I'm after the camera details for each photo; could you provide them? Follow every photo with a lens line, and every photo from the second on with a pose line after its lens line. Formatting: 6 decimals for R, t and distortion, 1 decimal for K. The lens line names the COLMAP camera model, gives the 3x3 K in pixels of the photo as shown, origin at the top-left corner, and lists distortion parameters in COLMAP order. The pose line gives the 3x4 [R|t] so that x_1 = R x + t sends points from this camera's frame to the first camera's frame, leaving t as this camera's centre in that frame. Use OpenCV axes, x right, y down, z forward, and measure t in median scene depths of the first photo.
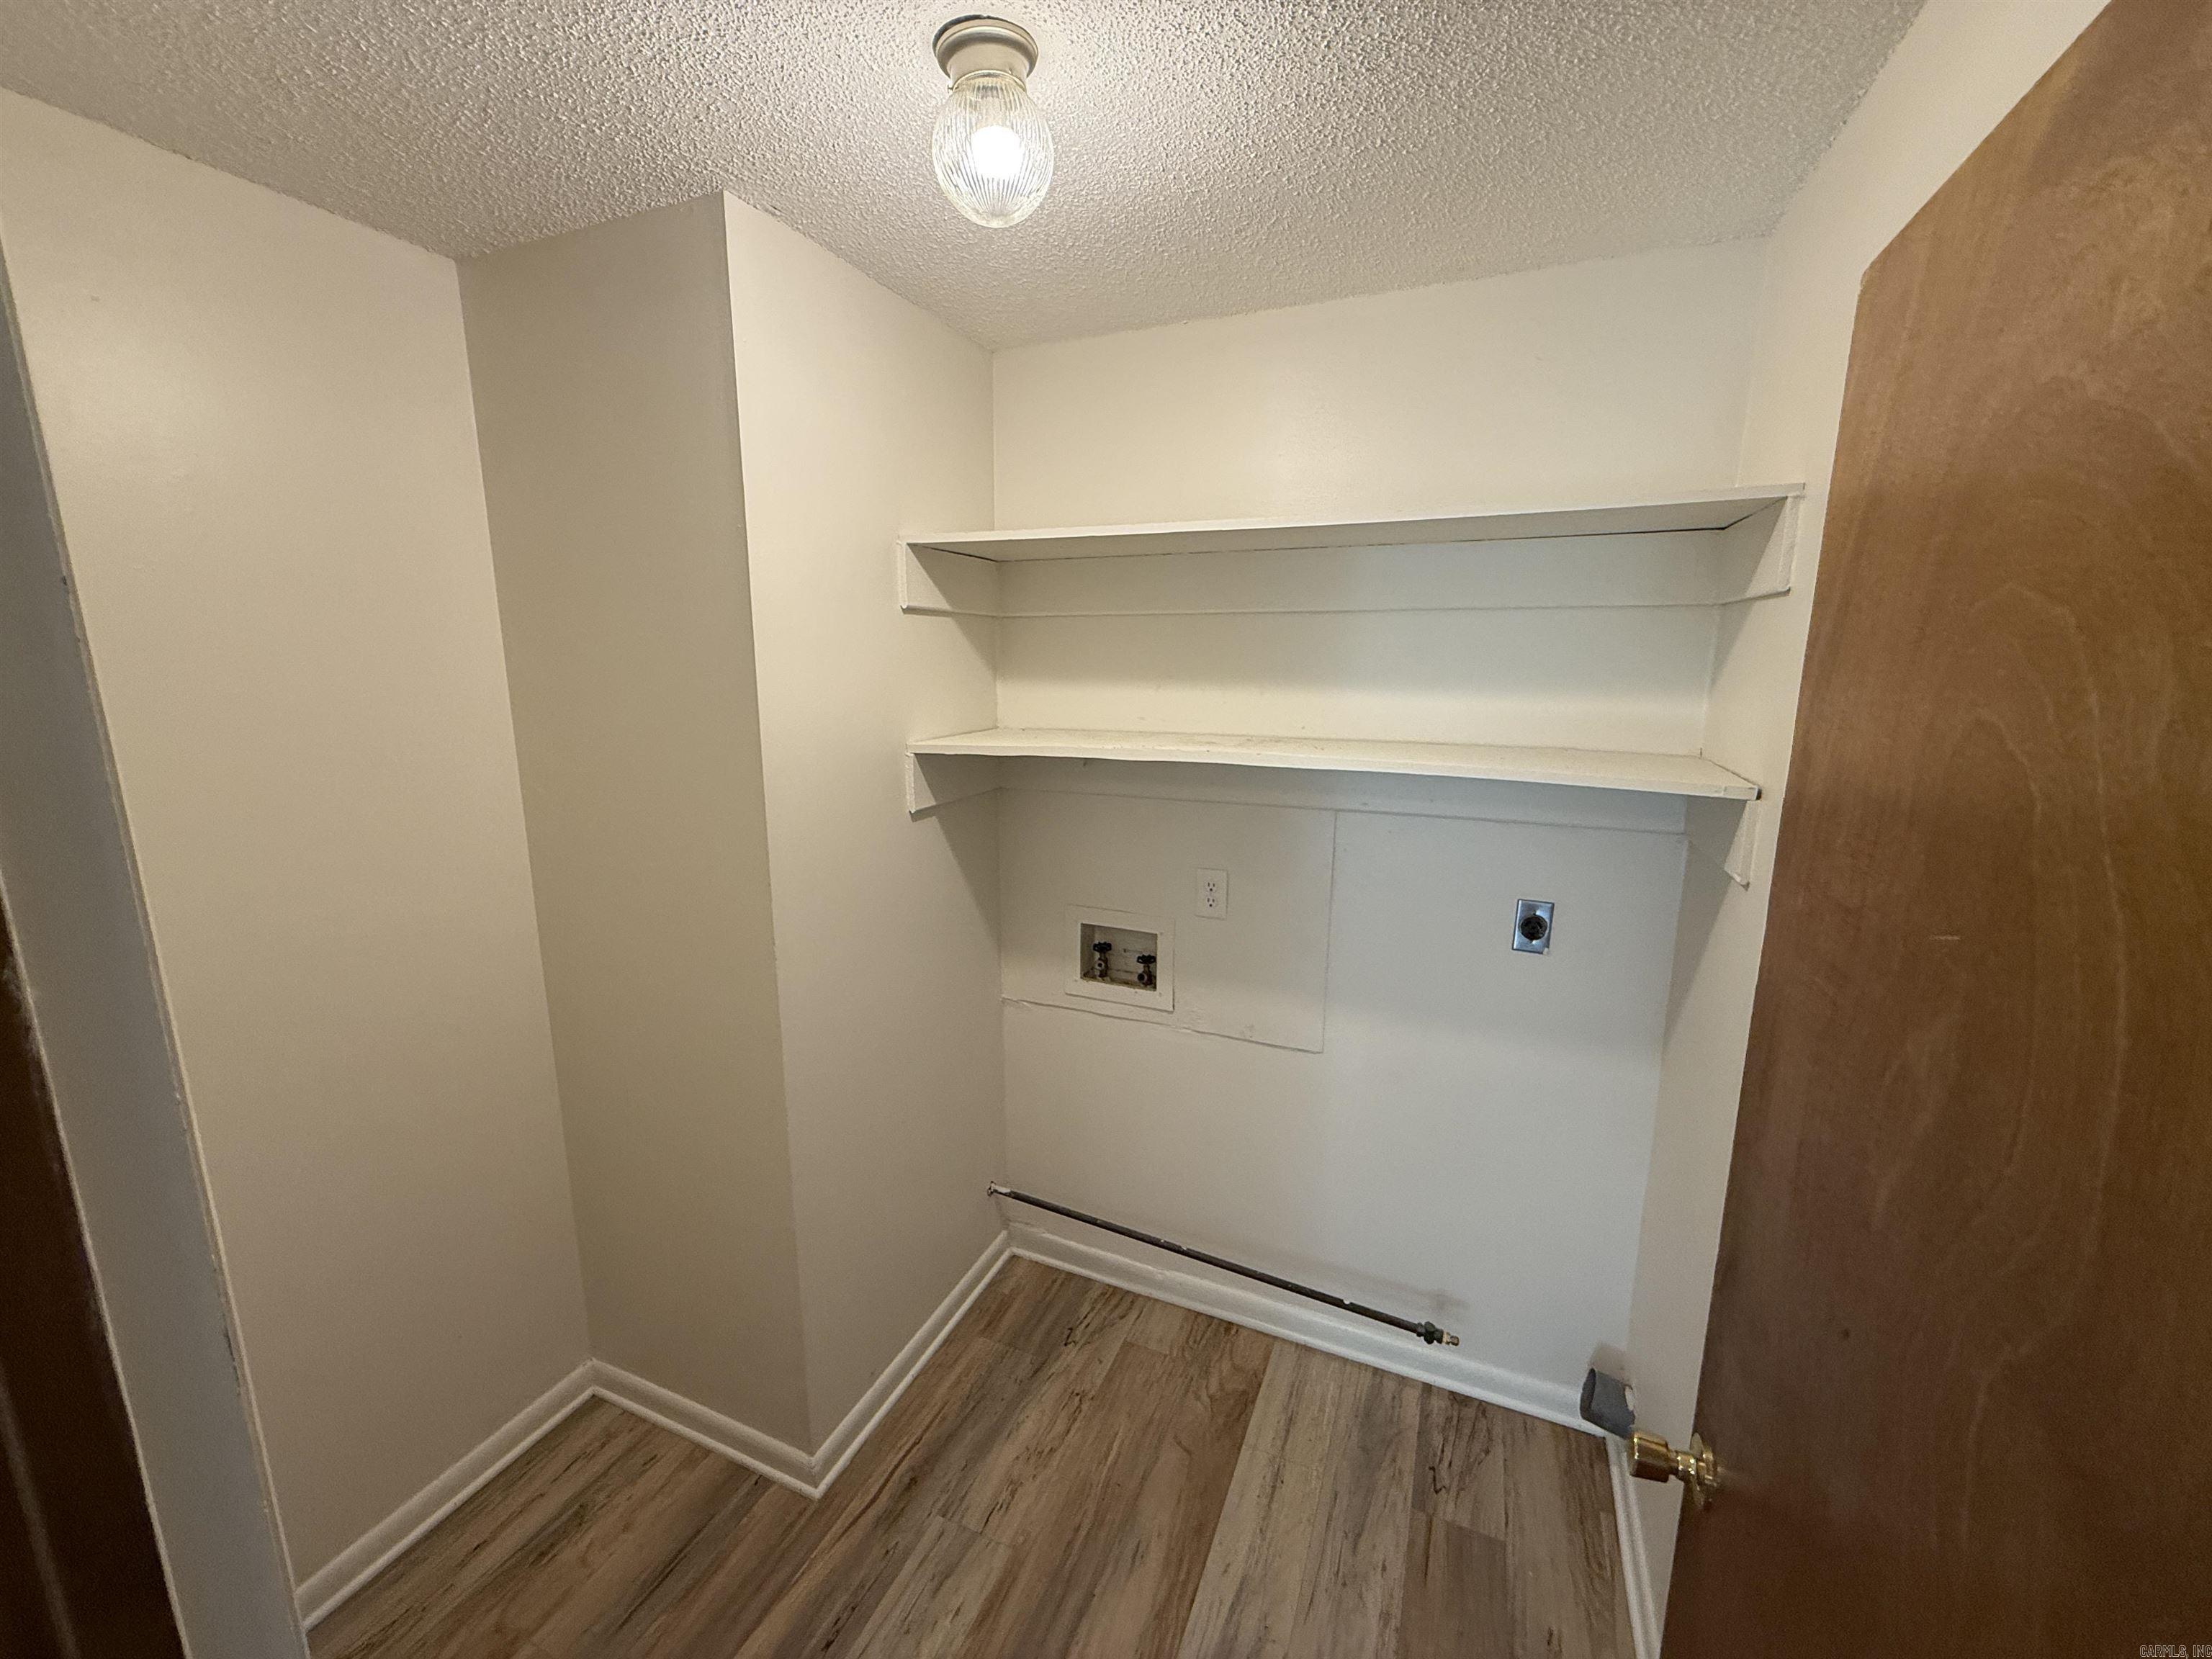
lens RADIAL K [[885.8, 0, 1090.5], [0, 885.8, 825.6], [0, 0, 1]] dist [0.000504, -0.000287]
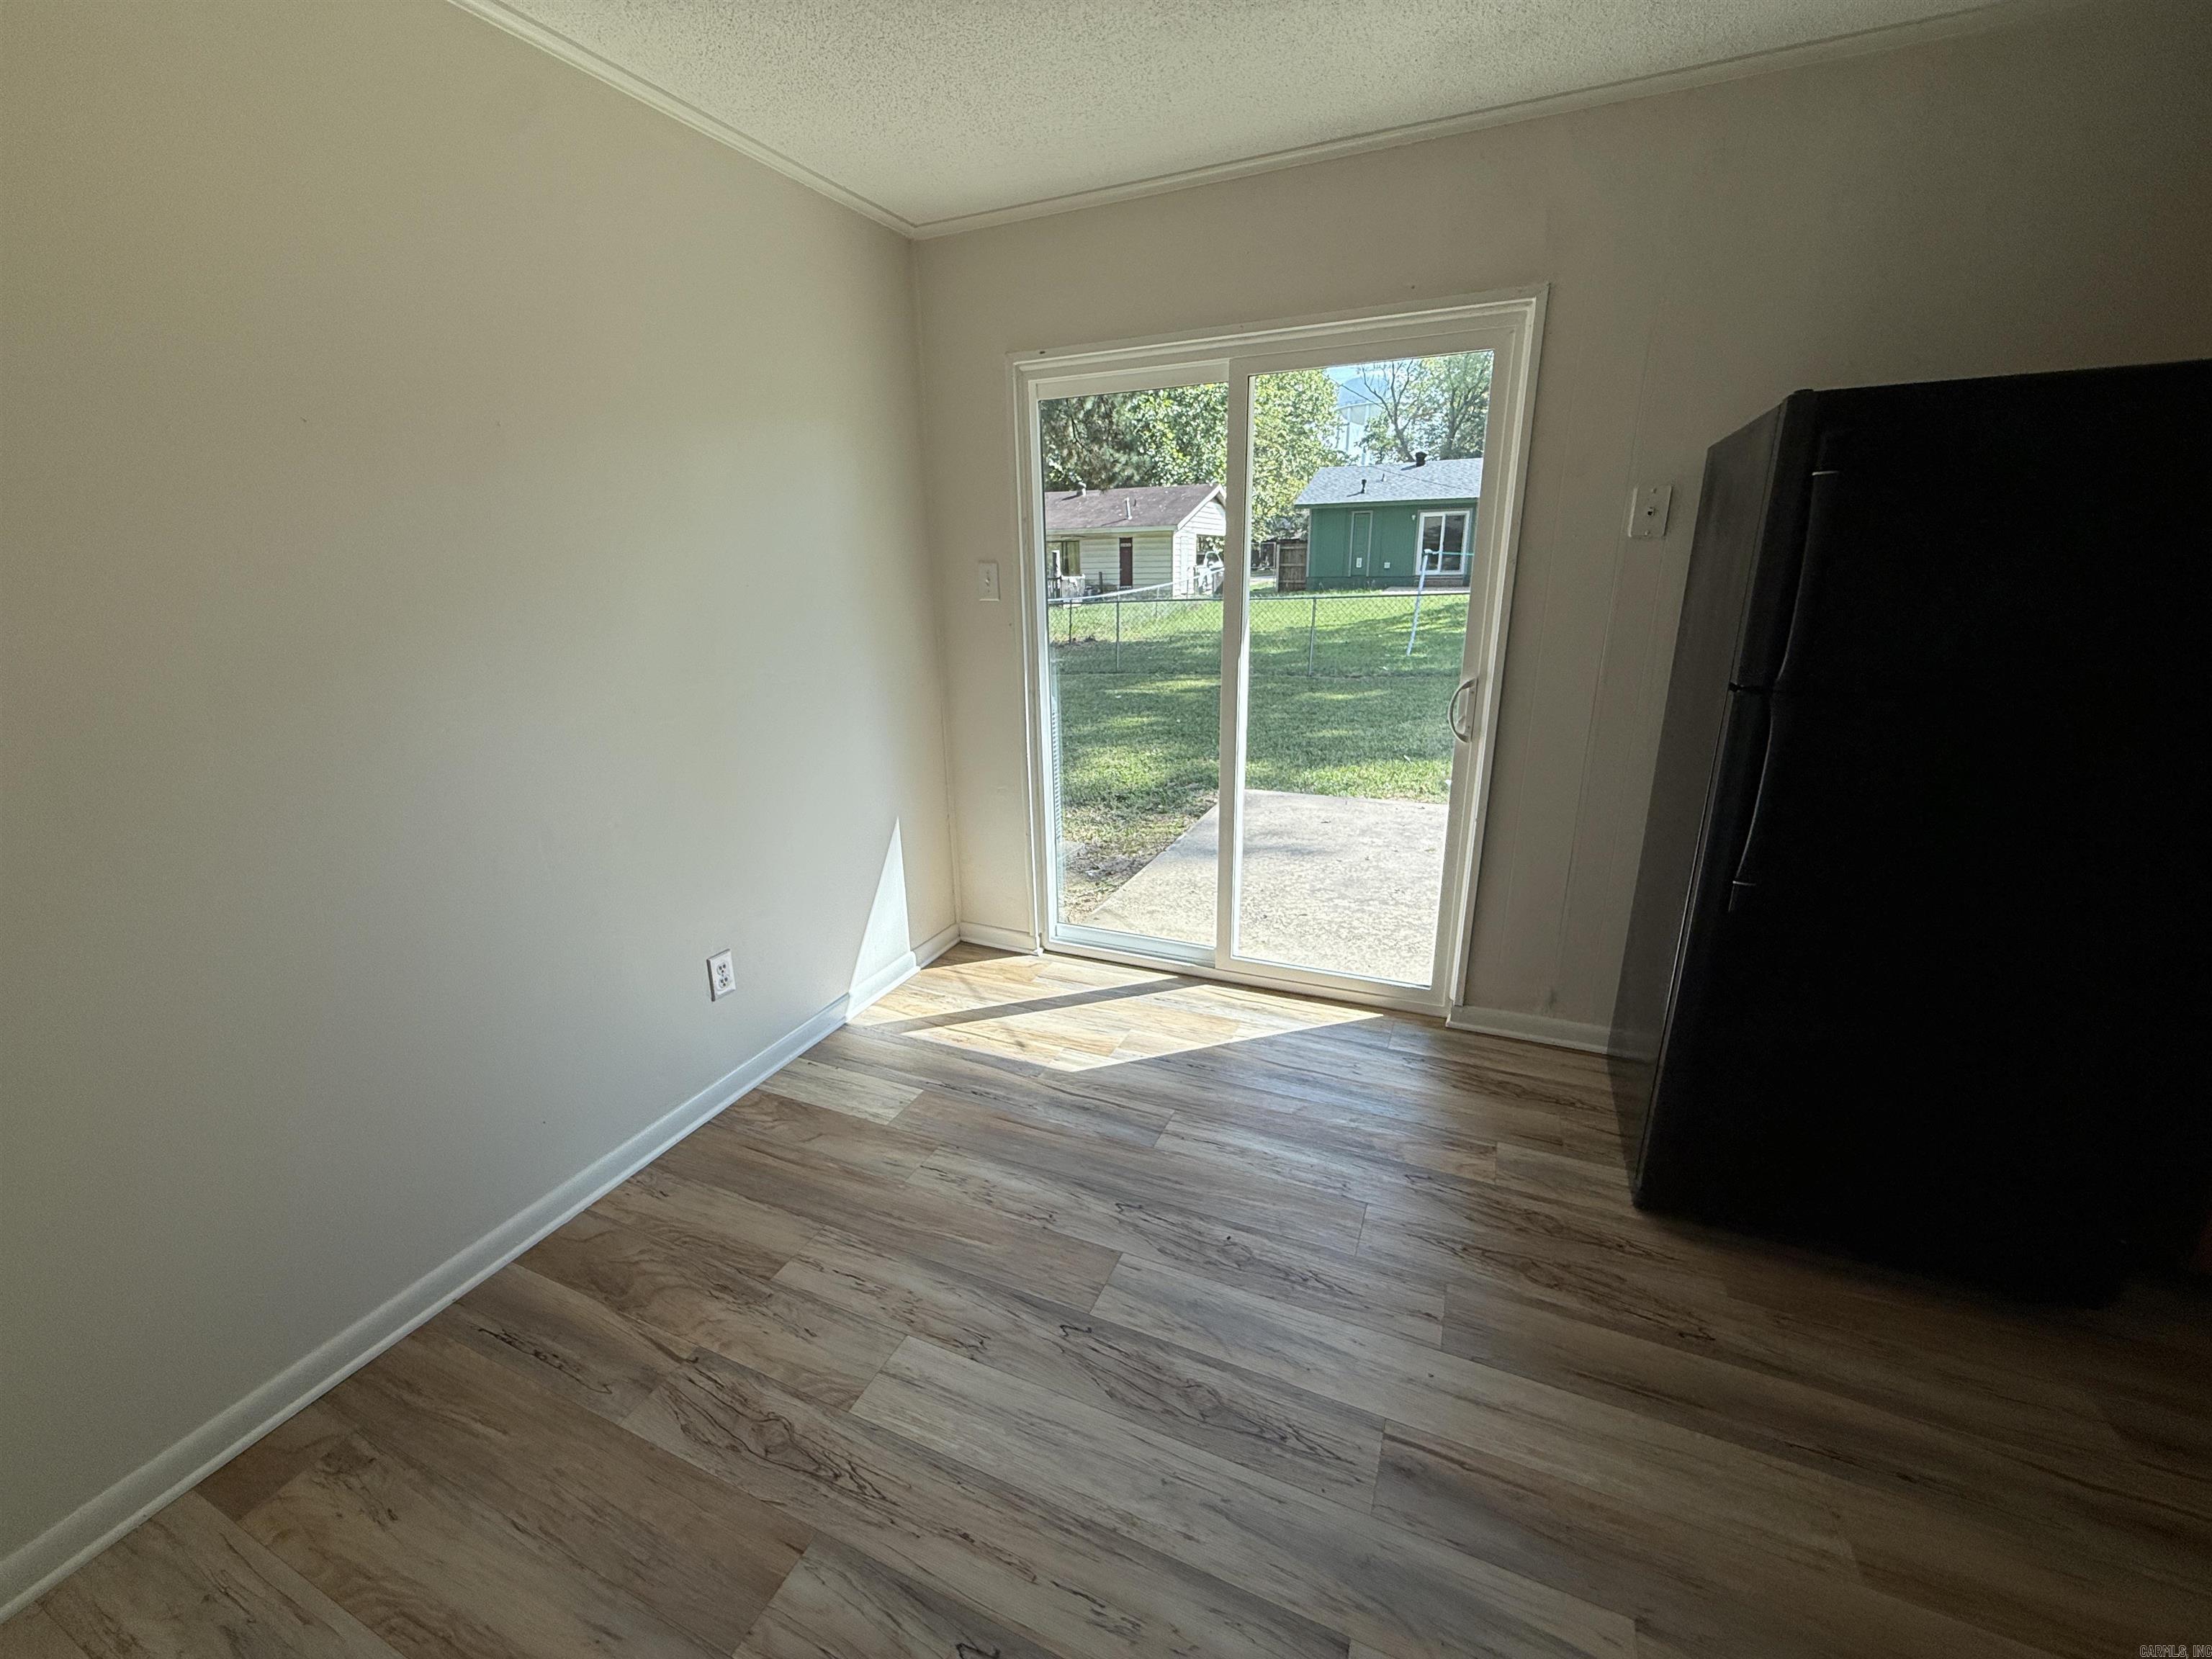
lens RADIAL K [[885.8, 0, 1075.9], [0, 885.8, 818.9], [0, 0, 1]] dist [0.000504, -0.000287]
pose [[-0.006725, 0.281066, -0.959665, 0.892441], [-0.181374, 0.943426, 0.277581, -0.011098], [0.983391, 0.175925, 0.044633, 1.076424]]
